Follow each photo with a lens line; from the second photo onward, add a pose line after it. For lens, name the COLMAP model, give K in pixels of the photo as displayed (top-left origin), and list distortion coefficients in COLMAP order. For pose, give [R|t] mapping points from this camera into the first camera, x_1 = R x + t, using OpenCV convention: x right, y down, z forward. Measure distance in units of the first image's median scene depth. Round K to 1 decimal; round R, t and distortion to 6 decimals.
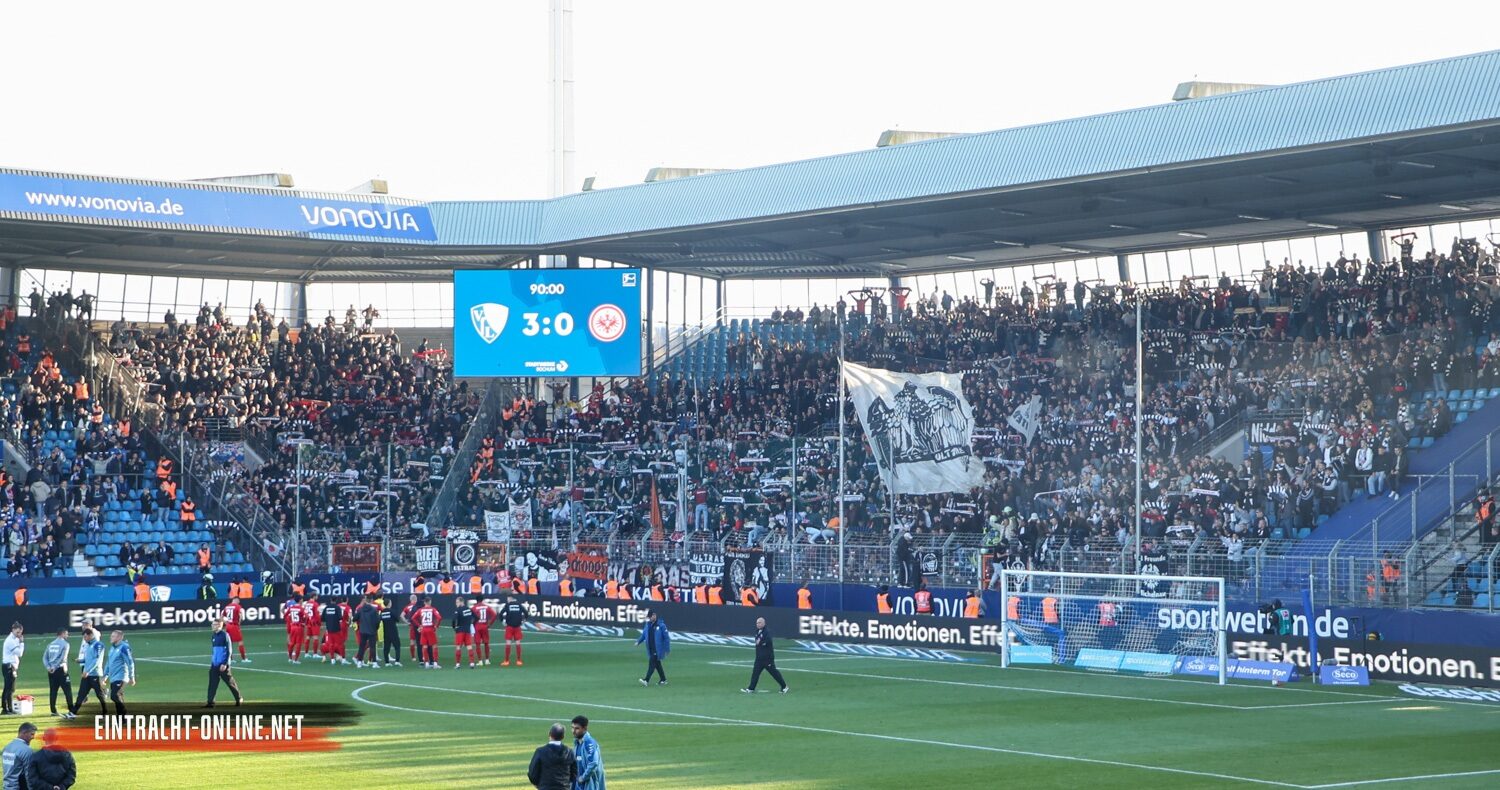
lens RADIAL K [[2851.3, 0, 726.7], [0, 2851.3, 421.0], [0, 0, 1]] dist [0.106345, 0.515989]
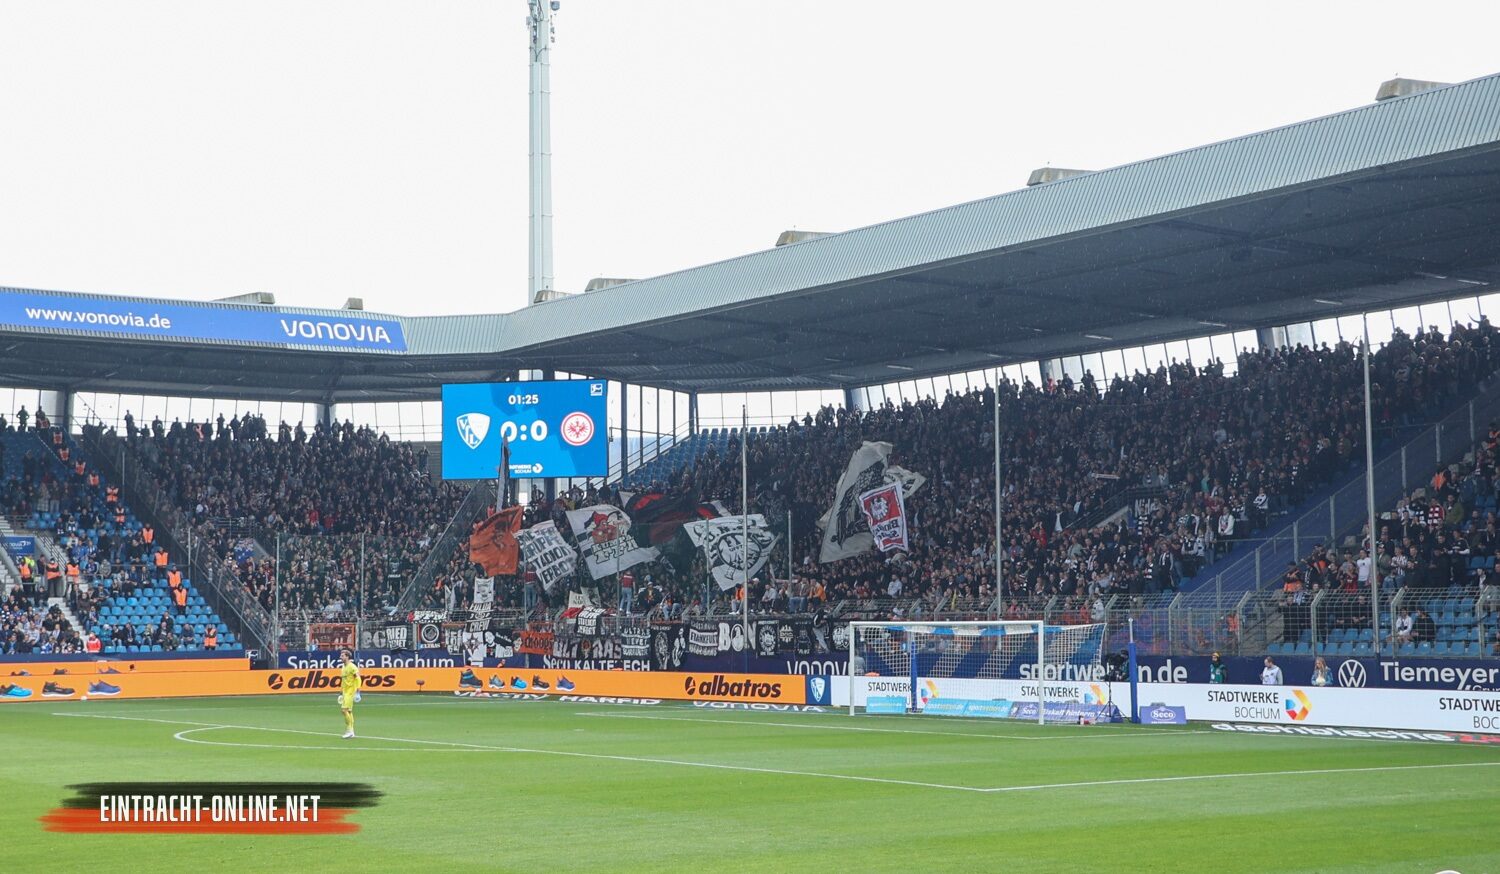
lens RADIAL K [[2387.4, 0, 667.3], [0, 2387.4, 466.9], [0, 0, 1]] dist [0.010090, 0.224282]
pose [[0.997119, -0.013229, -0.074687, 0.069296], [0.009993, 0.999002, -0.043537, 0.023610], [0.075188, 0.042666, 0.996256, 0.086606]]
